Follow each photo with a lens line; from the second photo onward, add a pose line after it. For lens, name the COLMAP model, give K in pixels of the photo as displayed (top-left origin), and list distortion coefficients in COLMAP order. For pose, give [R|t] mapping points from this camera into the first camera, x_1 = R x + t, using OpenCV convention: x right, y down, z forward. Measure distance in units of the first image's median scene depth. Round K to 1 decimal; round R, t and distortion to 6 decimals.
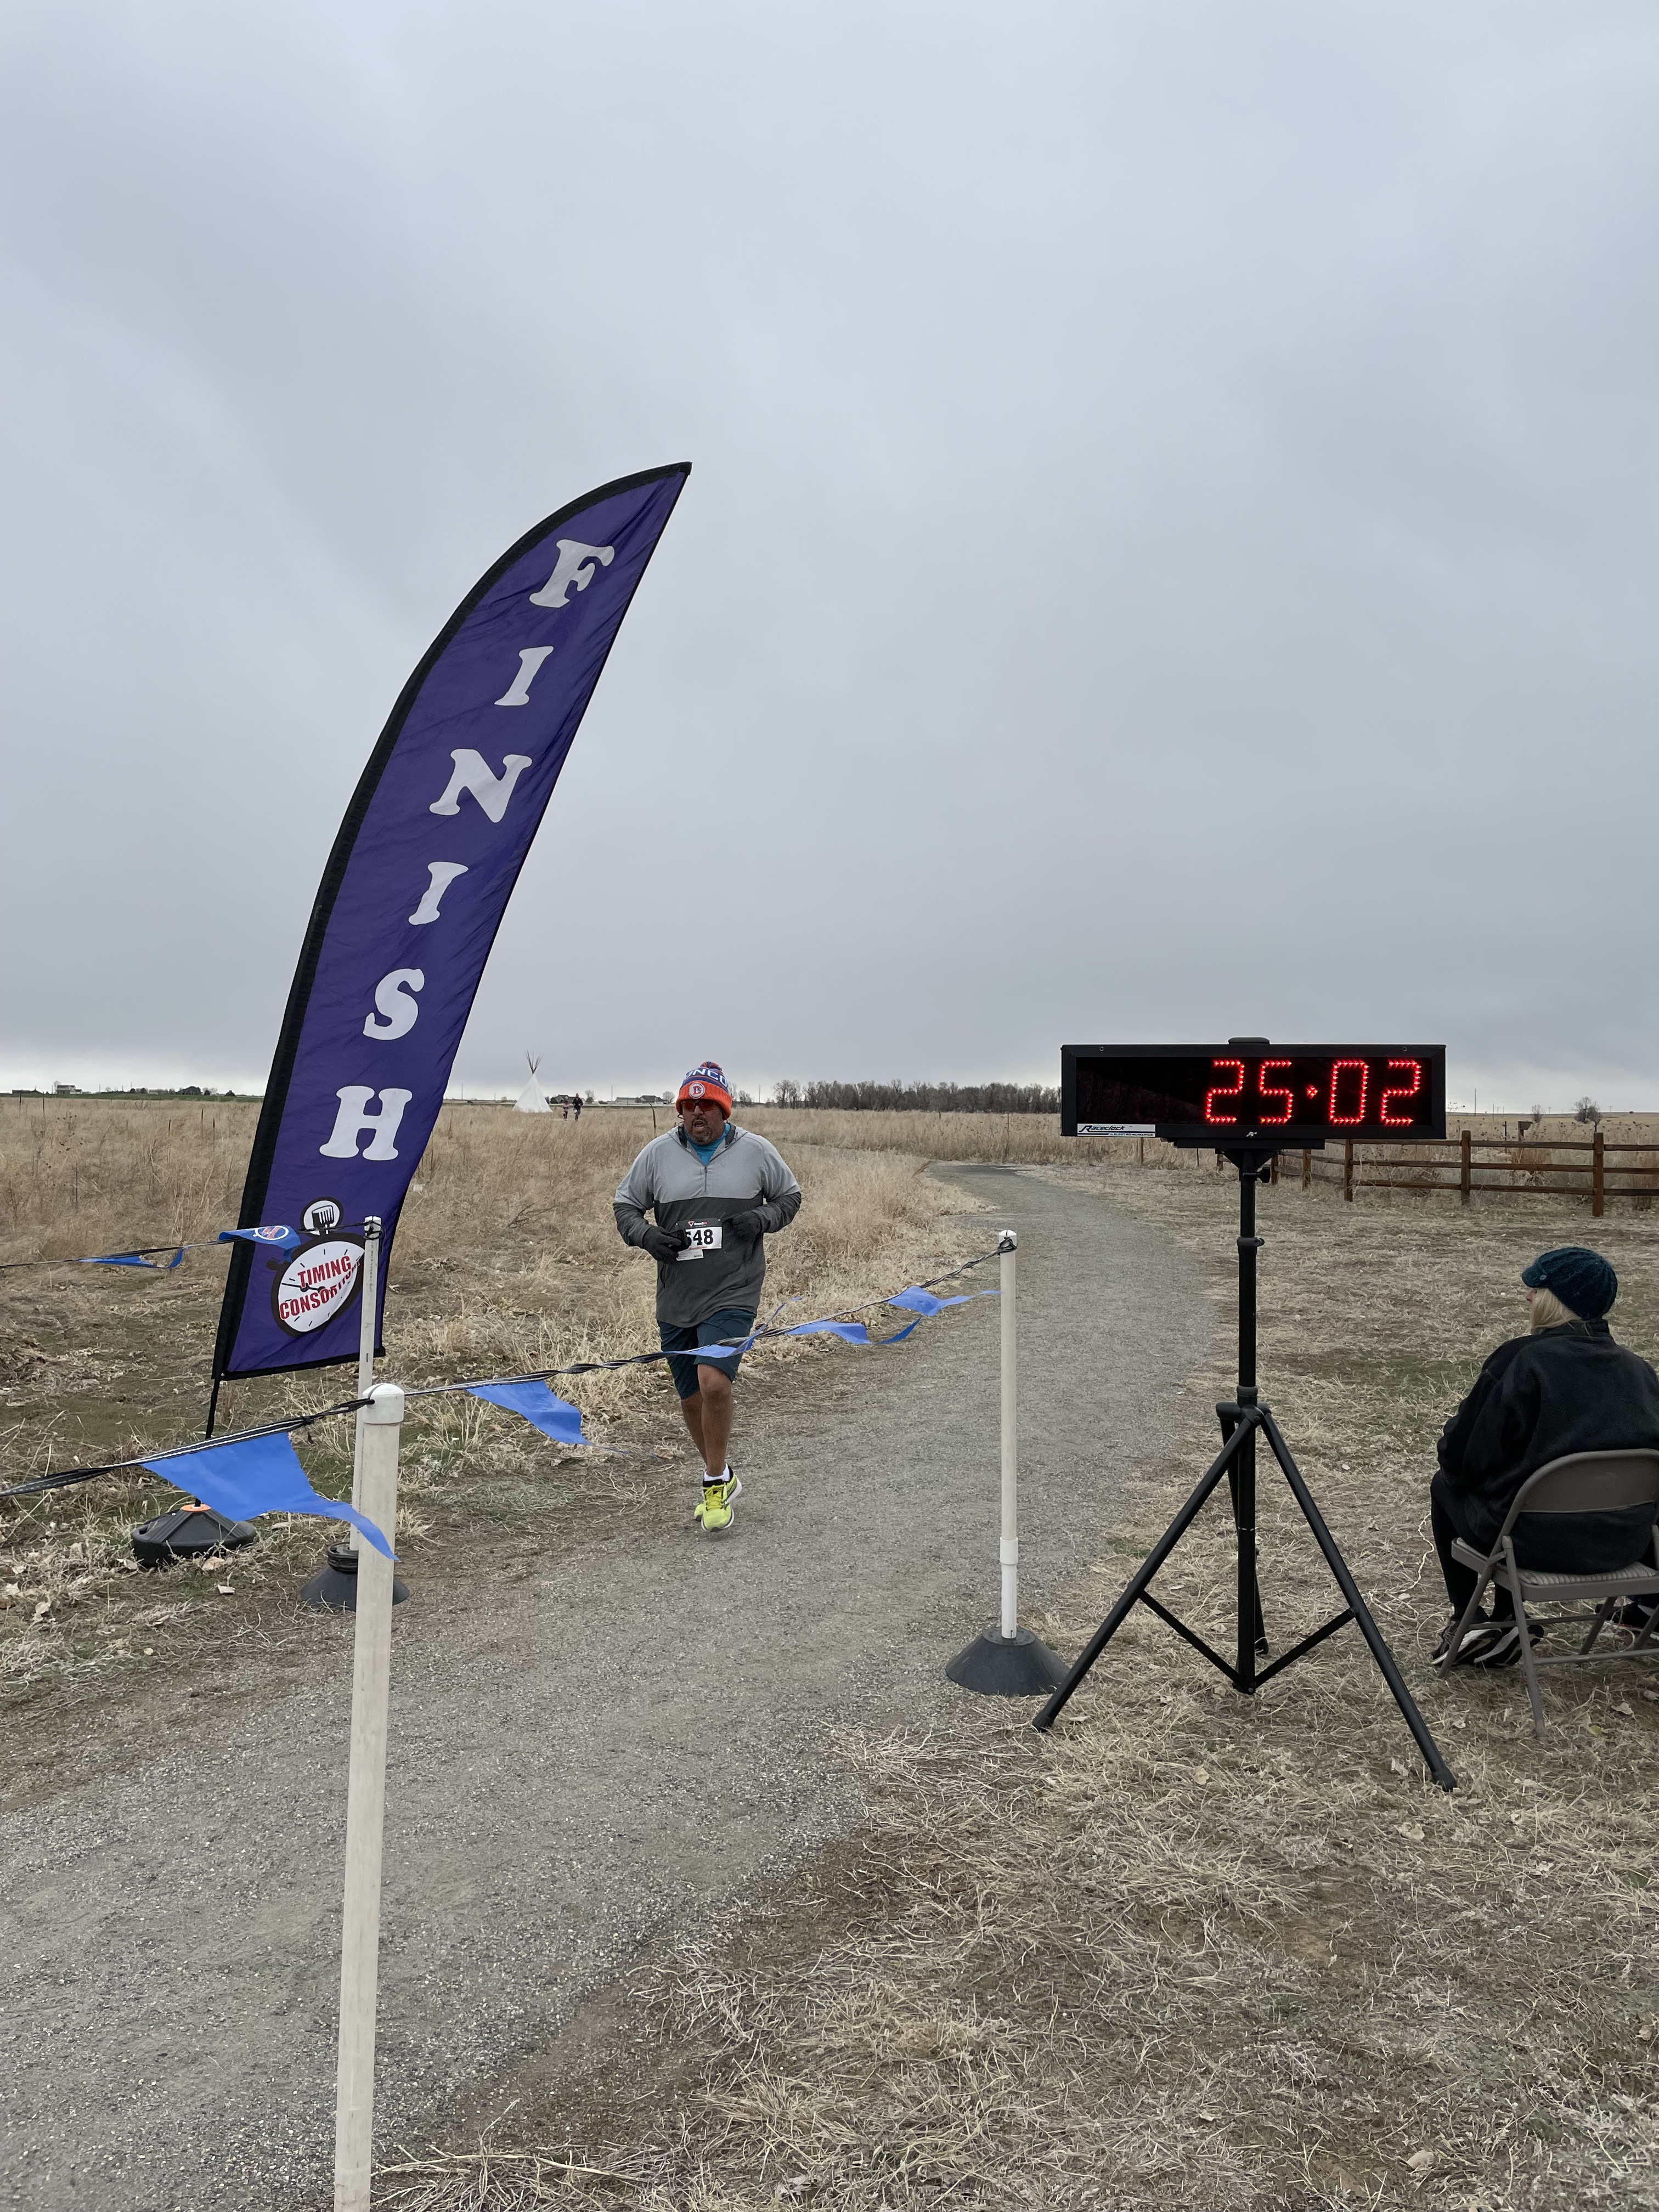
lens RADIAL K [[1657.2, 0, 820.4], [0, 1657.2, 1093.6], [0, 0, 1]] dist [0.092039, -0.120841]
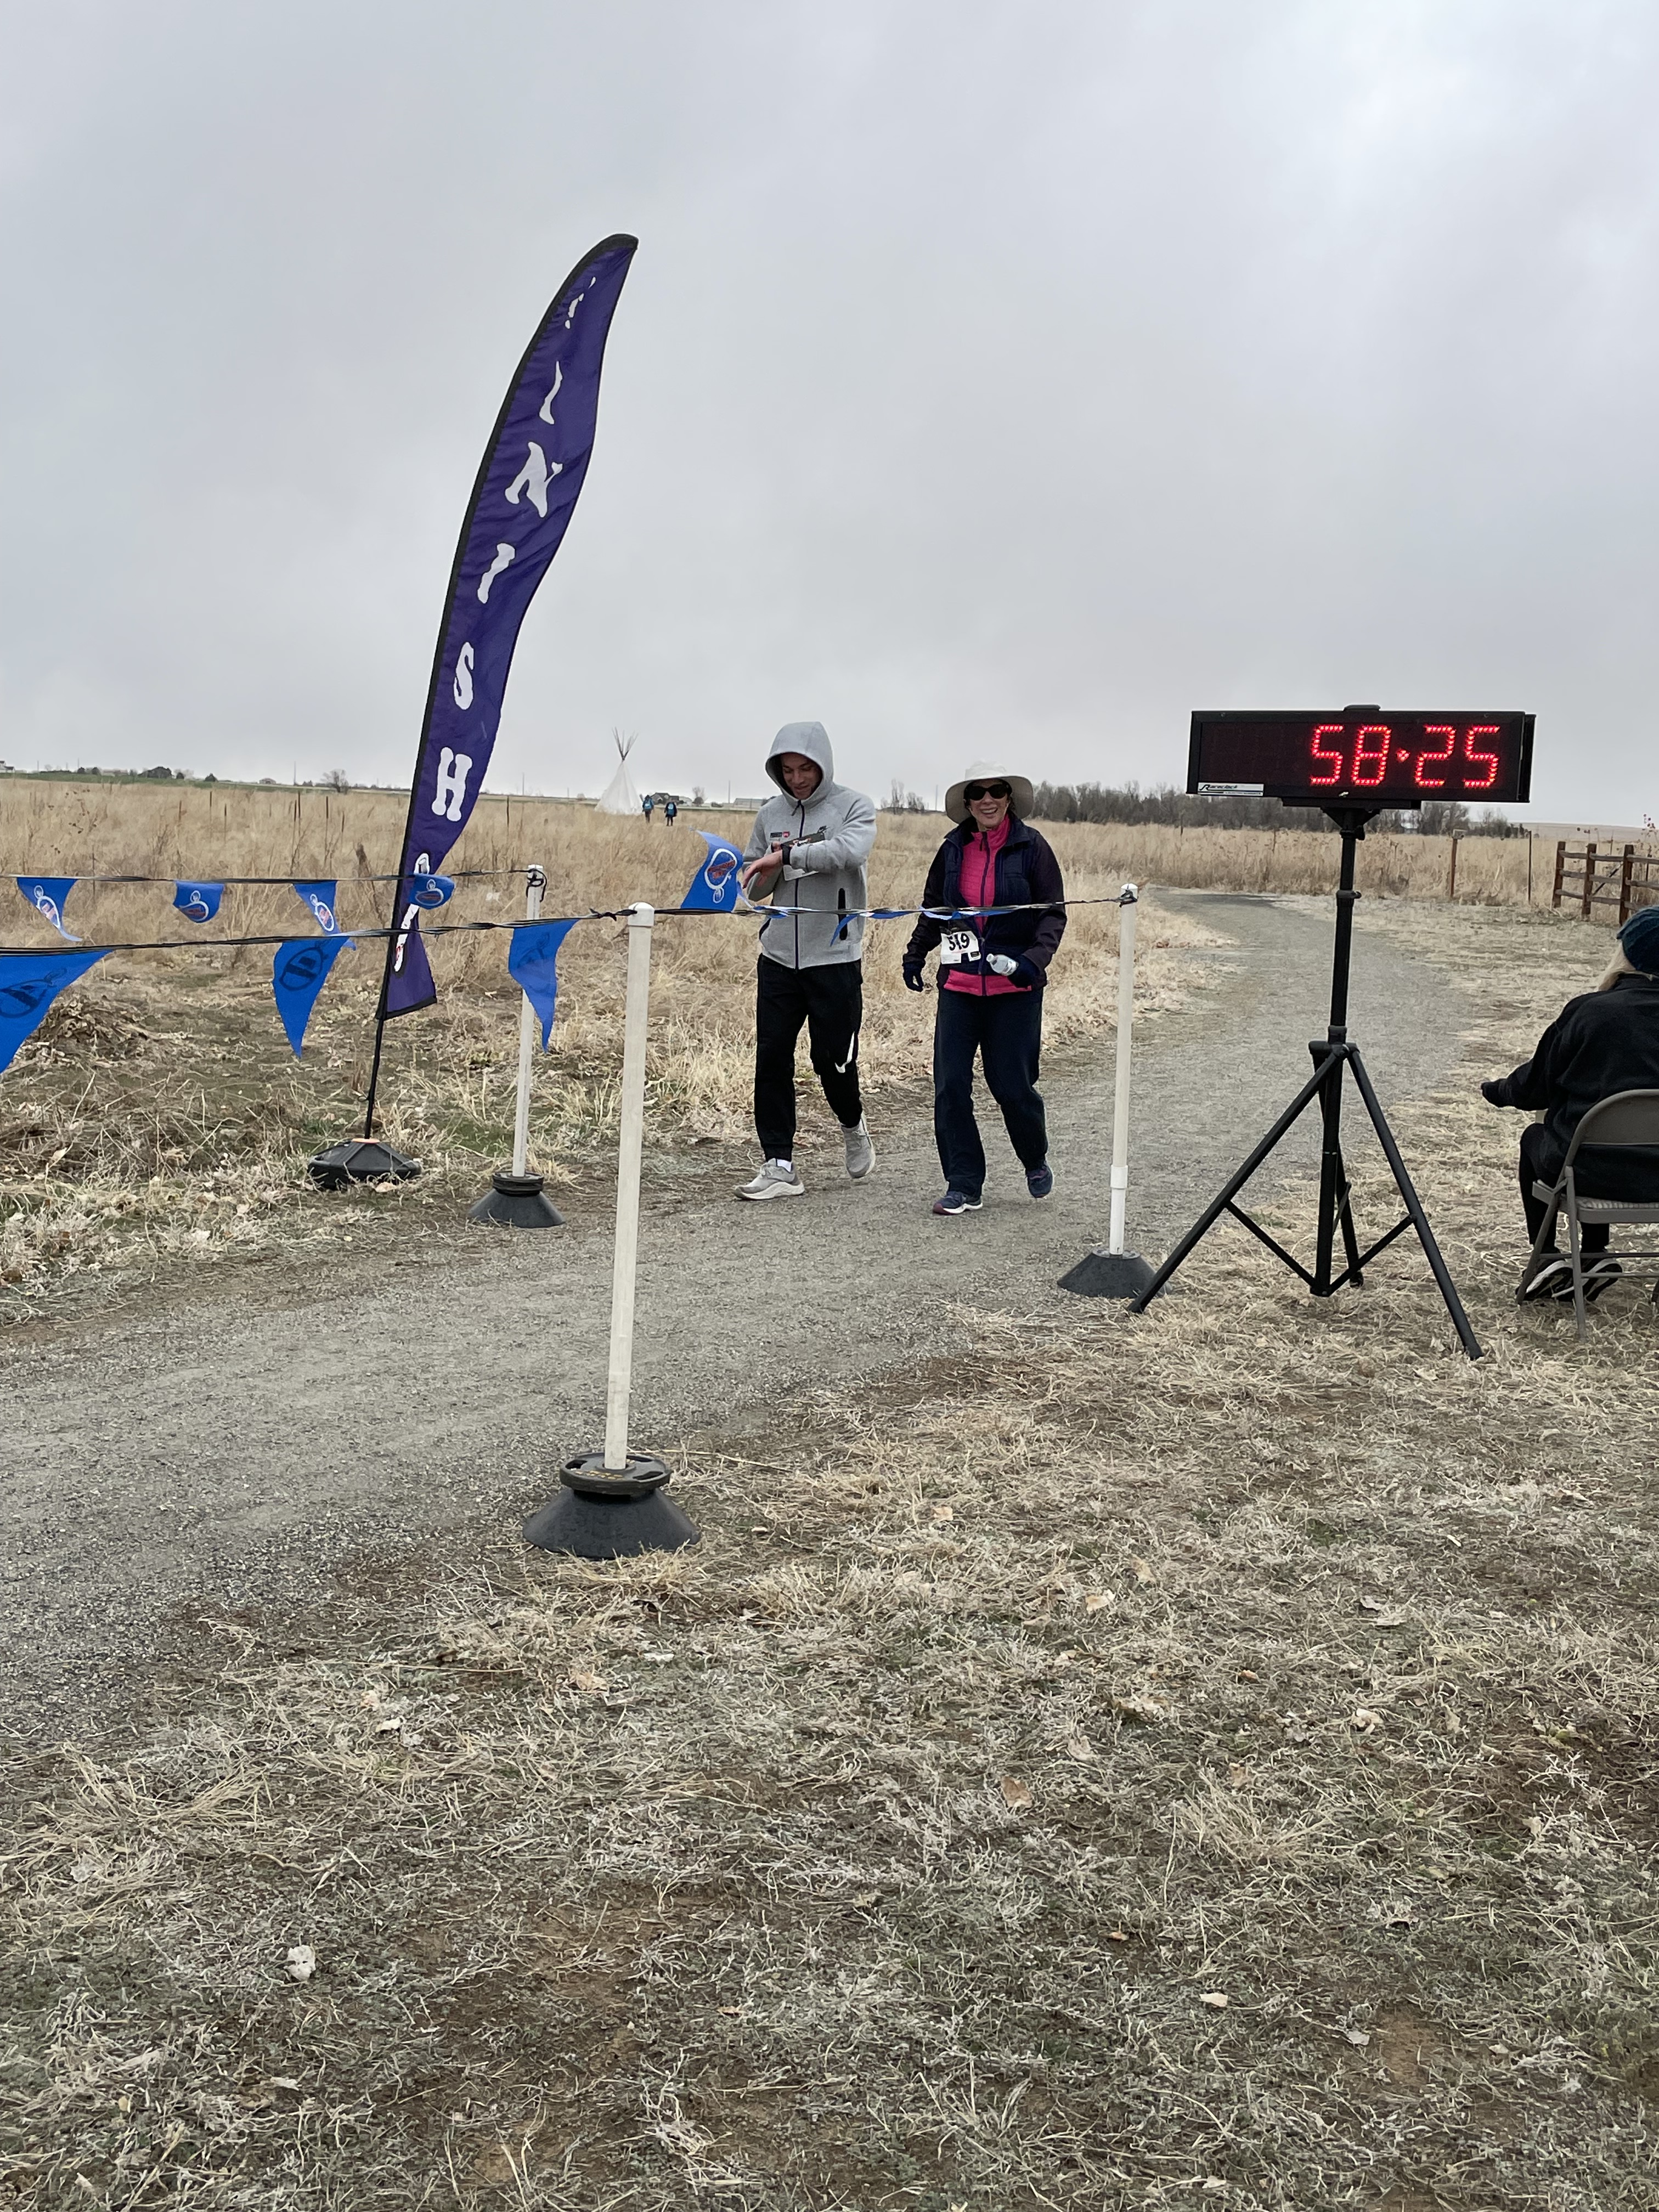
lens RADIAL K [[2316.4, 0, 822.0], [0, 2316.4, 1067.4], [0, 0, 1]] dist [0.103426, -0.150727]
pose [[0.996062, 0.033353, -0.082151, 0.044880], [-0.023604, 0.992863, 0.116903, 0.031733], [0.085464, -0.114503, 0.989740, -0.557208]]
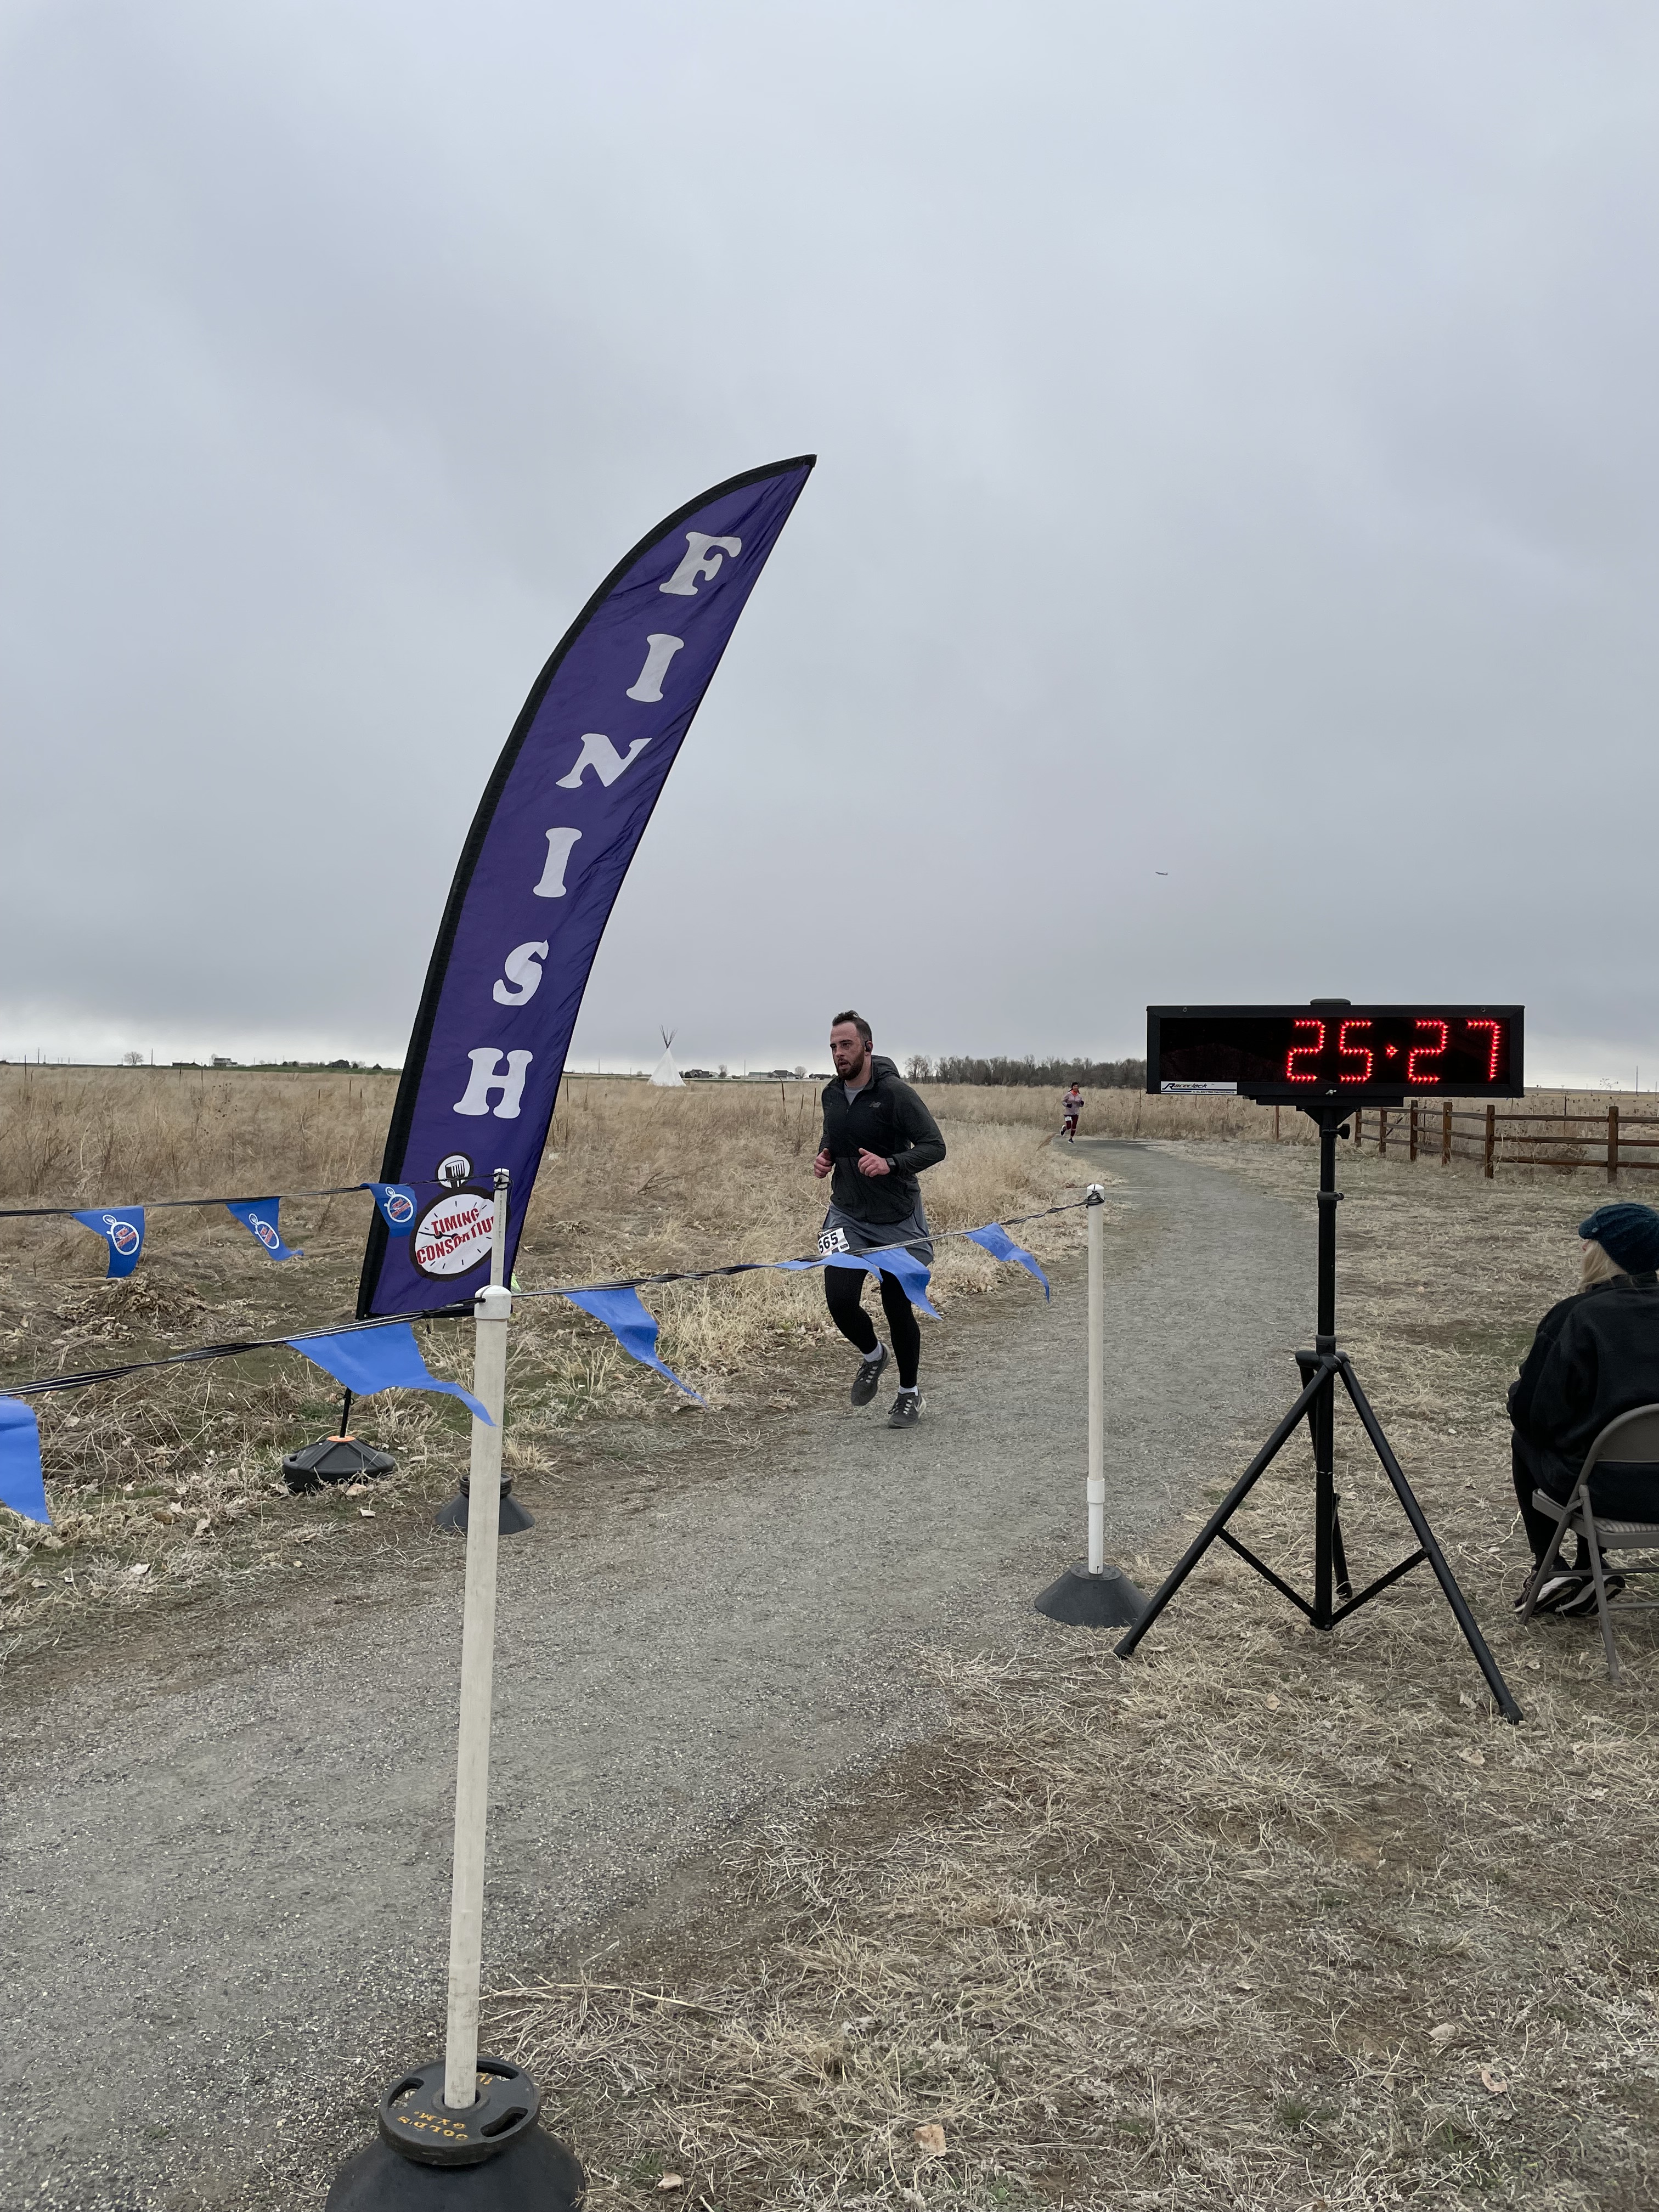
lens RADIAL K [[1658.7, 0, 821.8], [0, 1658.7, 1079.2], [0, 0, 1]] dist [0.089908, -0.118914]
pose [[0.996909, 0.004165, -0.078456, 0.024943], [-0.003666, 0.999972, 0.006500, 0.011086], [0.078481, -0.006193, 0.996896, -0.059104]]
